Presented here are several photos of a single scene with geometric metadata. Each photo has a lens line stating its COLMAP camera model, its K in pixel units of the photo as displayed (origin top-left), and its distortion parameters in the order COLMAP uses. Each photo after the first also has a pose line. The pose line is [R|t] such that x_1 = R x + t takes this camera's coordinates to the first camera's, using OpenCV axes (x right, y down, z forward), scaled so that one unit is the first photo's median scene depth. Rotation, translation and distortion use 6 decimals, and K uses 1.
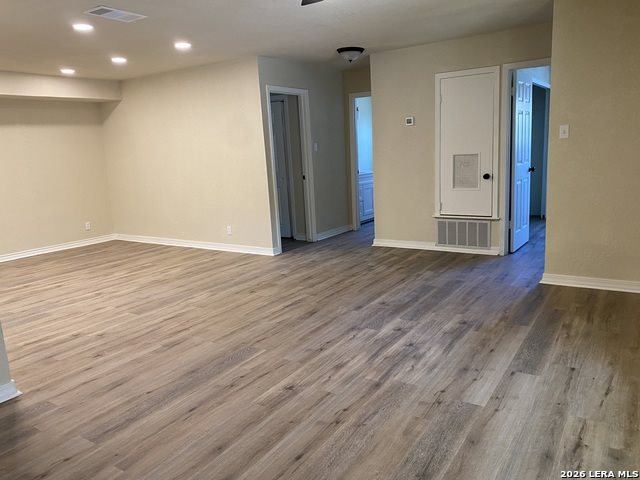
lens RADIAL K [[489.6, 0, 320.0], [0, 489.6, 240.0], [0, 0, 1]] dist [0.092443, -0.210534]
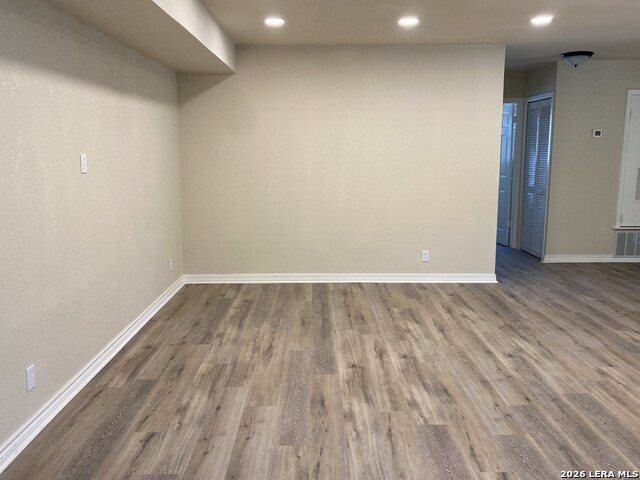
lens RADIAL K [[533.5, 0, 318.4], [0, 533.5, 220.5], [0, 0, 1]] dist [0.003557, 0.003898]
pose [[0.840988, -0.027004, 0.540379, -0.887996], [0.069433, 0.995882, -0.058291, -0.043805], [-0.536580, 0.086542, 0.839400, 0.422471]]
